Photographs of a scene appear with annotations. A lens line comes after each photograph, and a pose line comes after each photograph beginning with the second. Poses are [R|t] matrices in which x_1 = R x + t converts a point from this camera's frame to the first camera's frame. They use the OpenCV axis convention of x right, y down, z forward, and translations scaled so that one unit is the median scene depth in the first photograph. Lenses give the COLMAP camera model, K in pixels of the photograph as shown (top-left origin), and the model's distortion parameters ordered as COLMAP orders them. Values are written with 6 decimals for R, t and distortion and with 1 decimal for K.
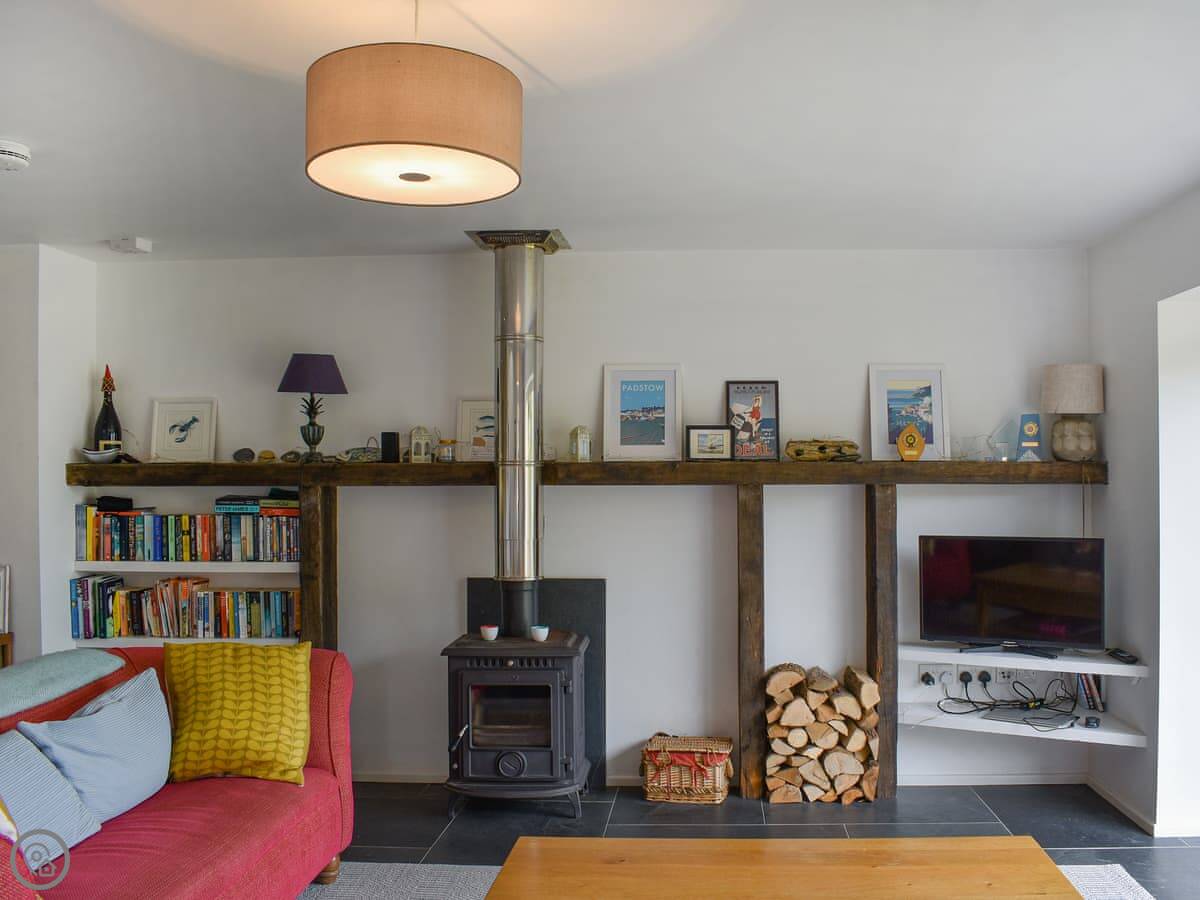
lens RADIAL K [[1417.9, 0, 599.5], [0, 1417.9, 449.1], [0, 0, 1]] dist [-0.151611, 0.000000]
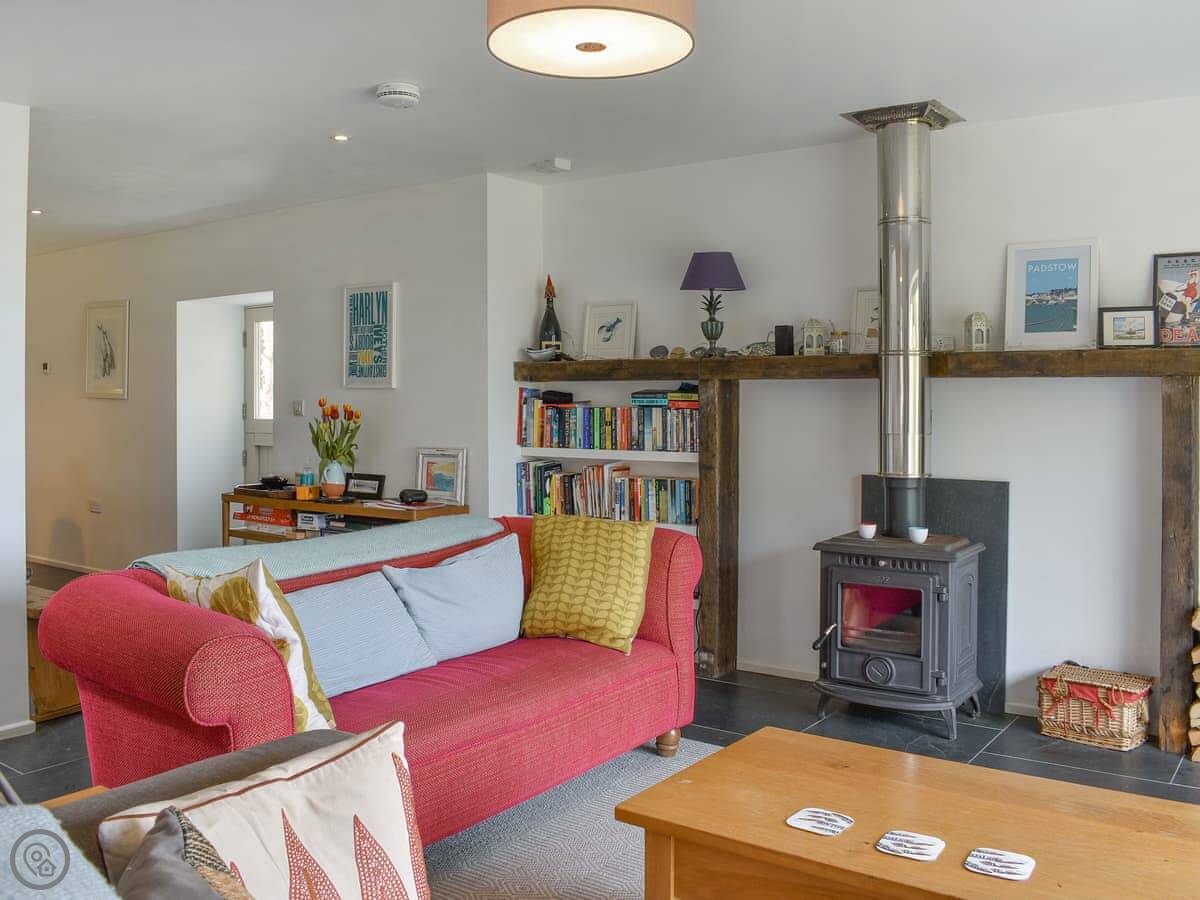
lens RADIAL K [[1329.3, 0, 600.4], [0, 1329.3, 447.2], [0, 0, 1]] dist [-0.128199, 0.000000]
pose [[0.743049, 0.013354, -0.669103, 0.388945], [-0.007384, 0.999904, 0.011756, 0.064804], [0.669196, -0.003795, 0.743076, 0.216133]]
